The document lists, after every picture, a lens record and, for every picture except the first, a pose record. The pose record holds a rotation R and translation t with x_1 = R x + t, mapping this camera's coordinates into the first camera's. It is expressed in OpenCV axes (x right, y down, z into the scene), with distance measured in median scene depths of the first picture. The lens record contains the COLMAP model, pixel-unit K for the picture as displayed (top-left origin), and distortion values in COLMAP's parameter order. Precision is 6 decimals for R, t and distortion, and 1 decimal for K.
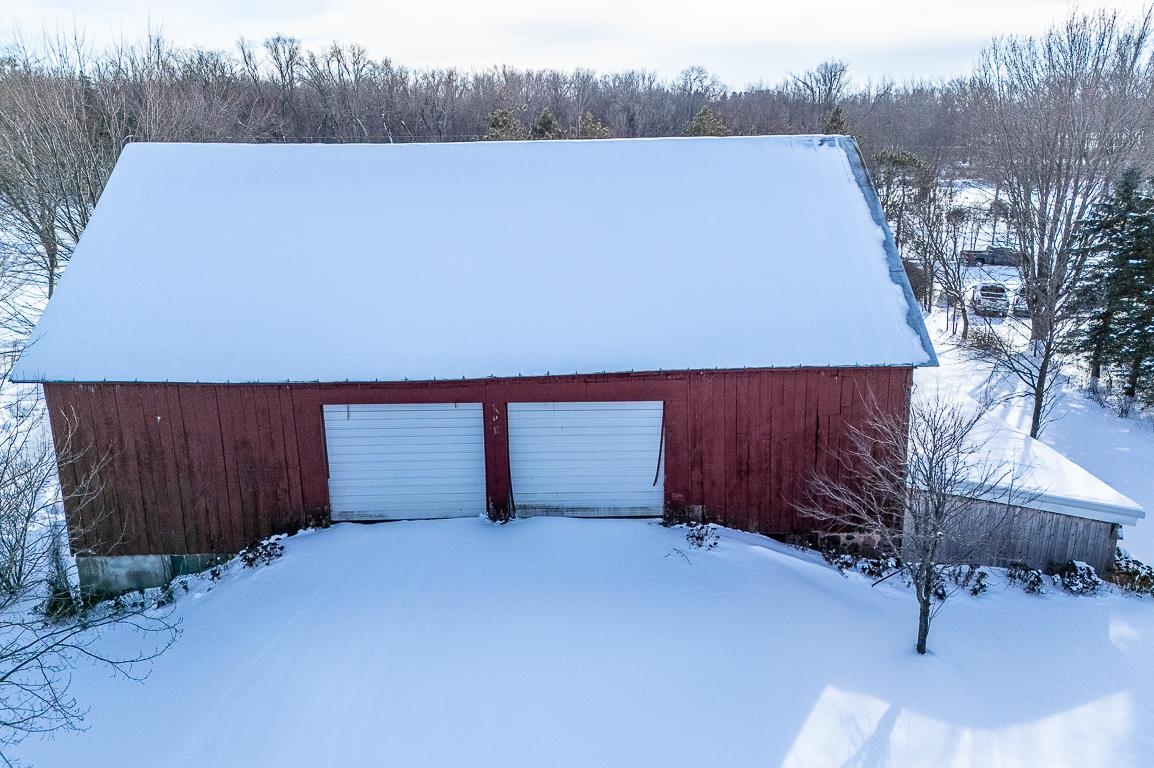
lens RADIAL K [[785.2, 0, 577.0], [0, 785.2, 384.0], [0, 0, 1]] dist [0.029856, -0.000452]
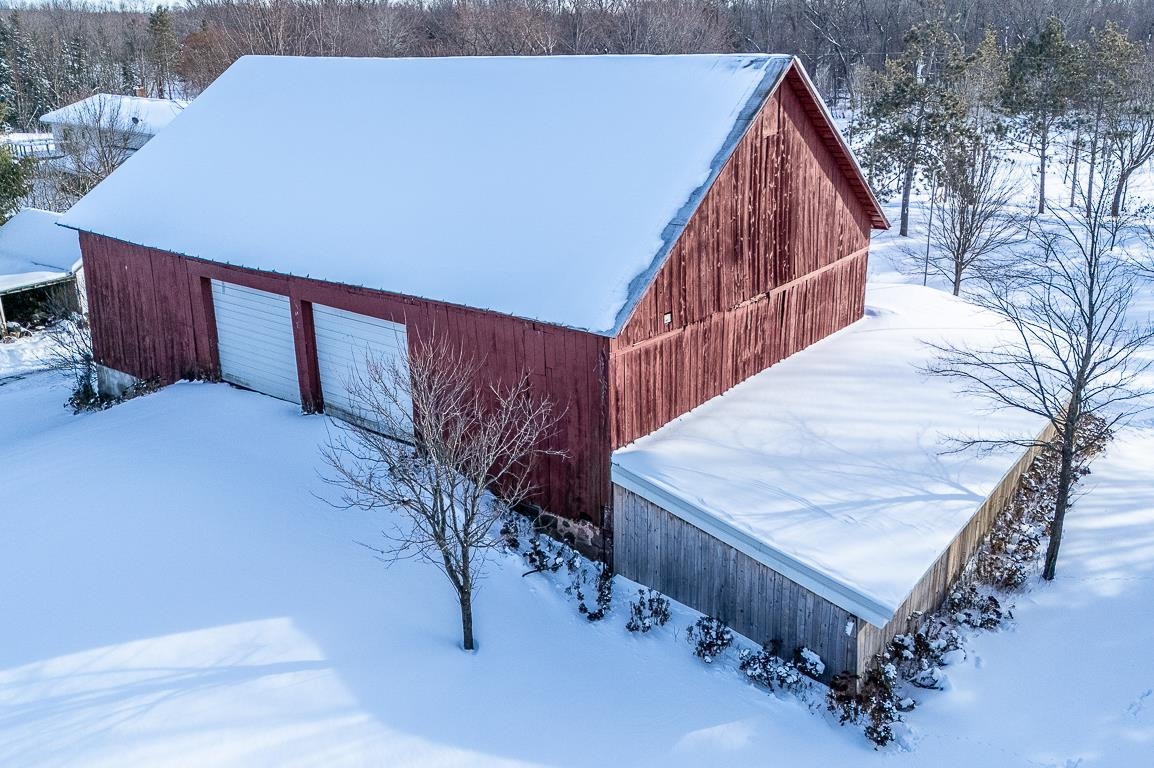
lens RADIAL K [[849.6, 0, 577.0], [0, 849.6, 384.0], [0, 0, 1]] dist [0.077963, -0.054680]
pose [[0.803096, 0.211765, -0.556950, 0.865450], [-0.181334, 0.977240, 0.110093, -0.059964], [0.567587, 0.012579, 0.823217, 0.251238]]
